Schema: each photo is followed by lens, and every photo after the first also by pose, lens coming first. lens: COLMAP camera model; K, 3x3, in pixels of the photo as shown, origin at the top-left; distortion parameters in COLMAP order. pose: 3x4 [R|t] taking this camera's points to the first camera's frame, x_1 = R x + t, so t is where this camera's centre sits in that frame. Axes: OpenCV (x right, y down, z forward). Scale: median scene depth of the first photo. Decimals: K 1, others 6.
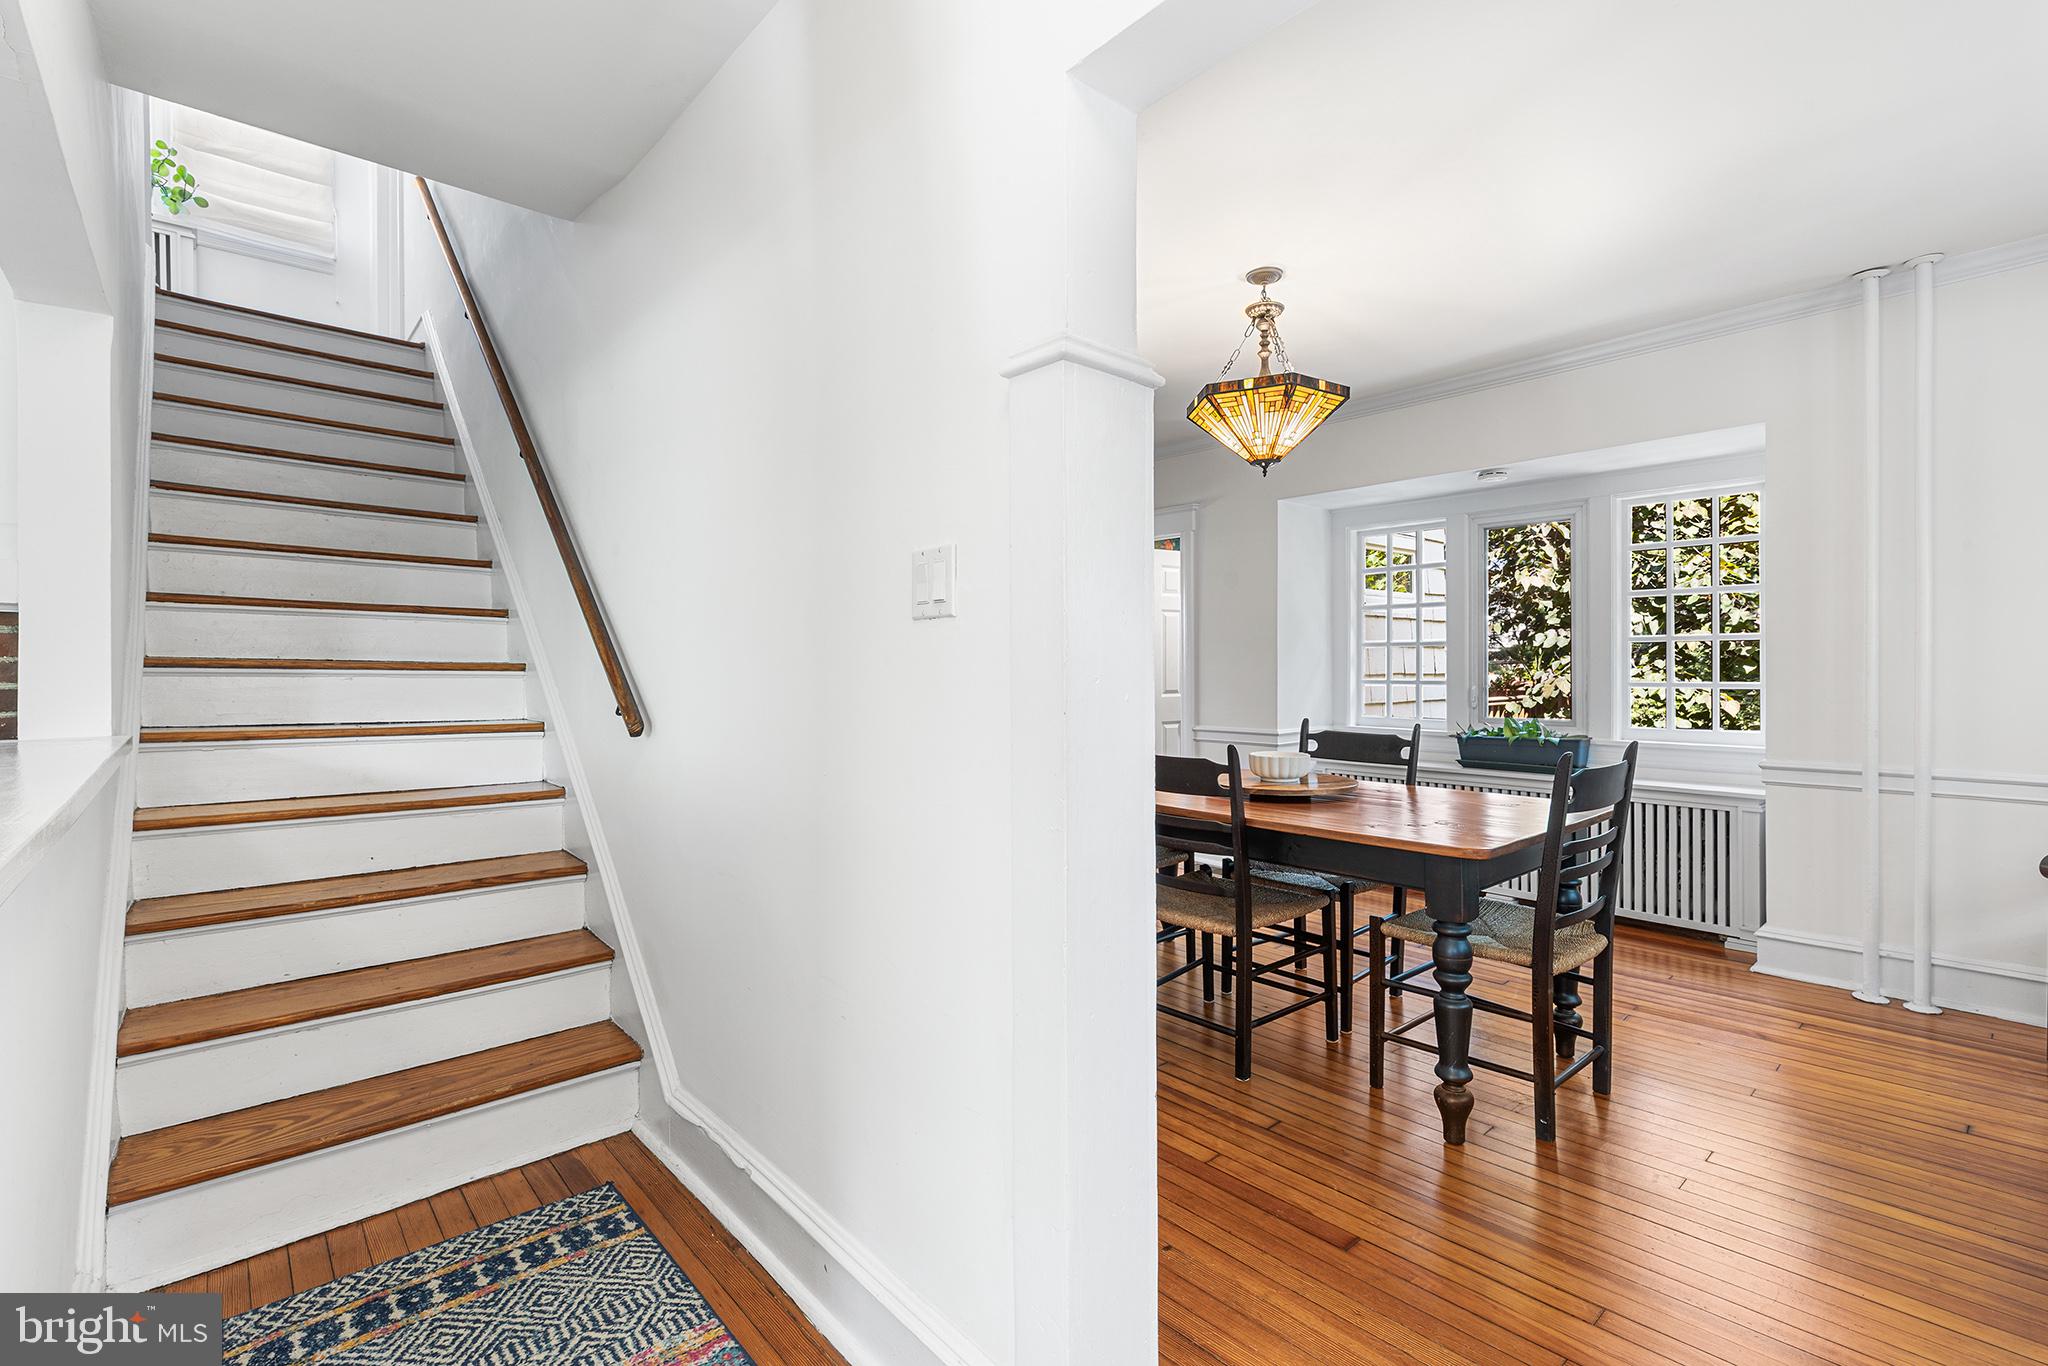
lens RADIAL K [[934.6, 0, 1023.8], [0, 934.6, 685.4], [0, 0, 1]] dist [0.004386, -0.001146]
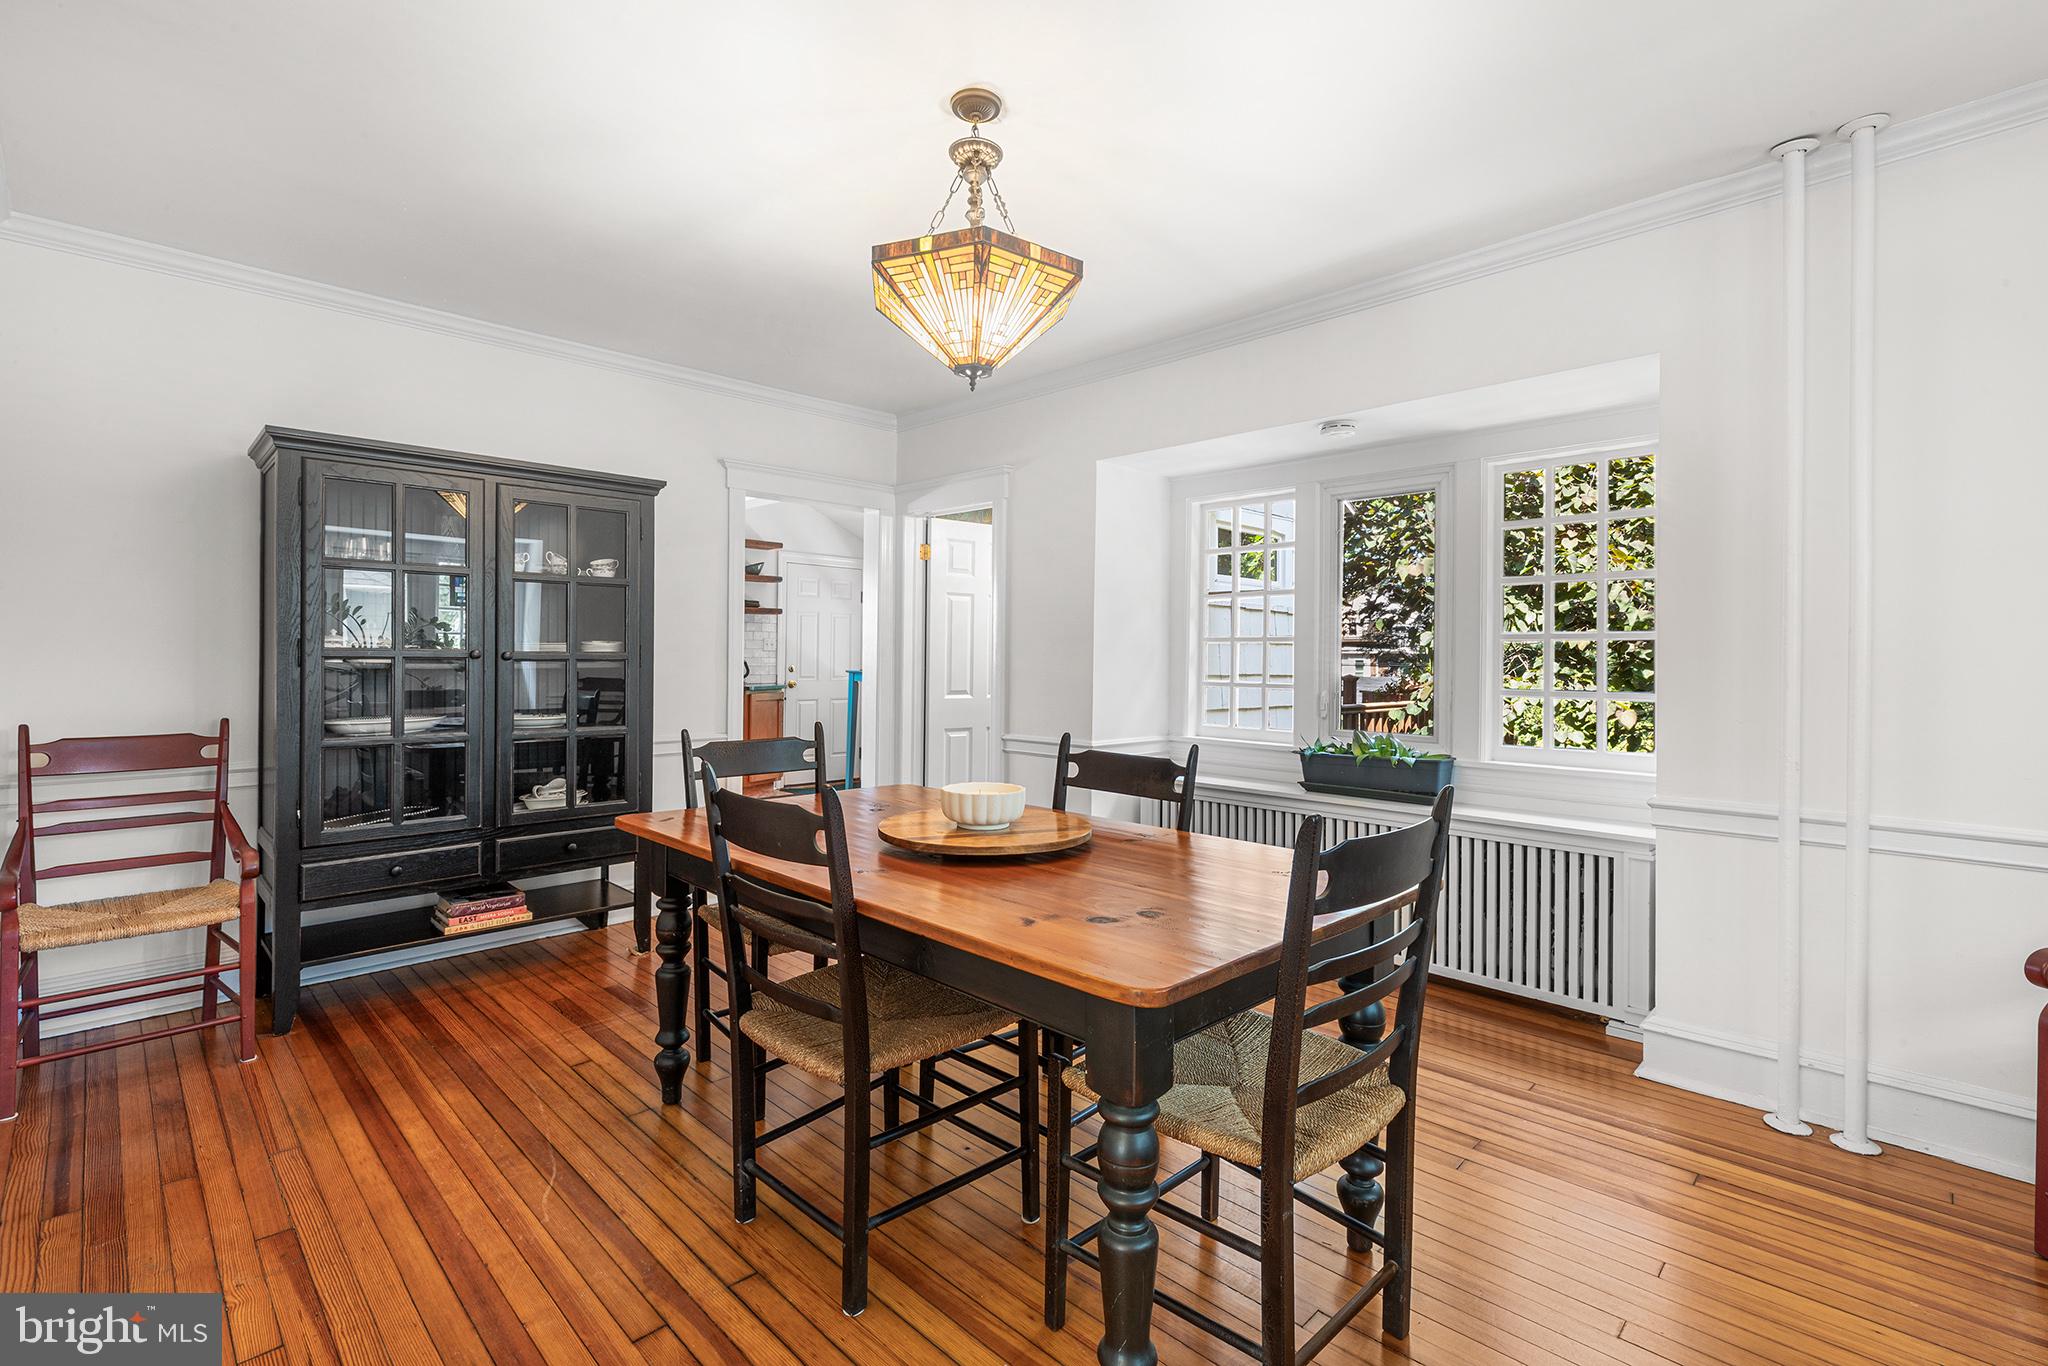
lens RADIAL K [[934.6, 0, 1022.7], [0, 934.6, 672.6], [0, 0, 1]] dist [0.004386, -0.001146]
pose [[0.998101, 0.014870, 0.059780, 0.244198], [-0.014322, 0.999851, -0.009592, -0.005909], [-0.059913, 0.008717, 0.998166, 0.286105]]
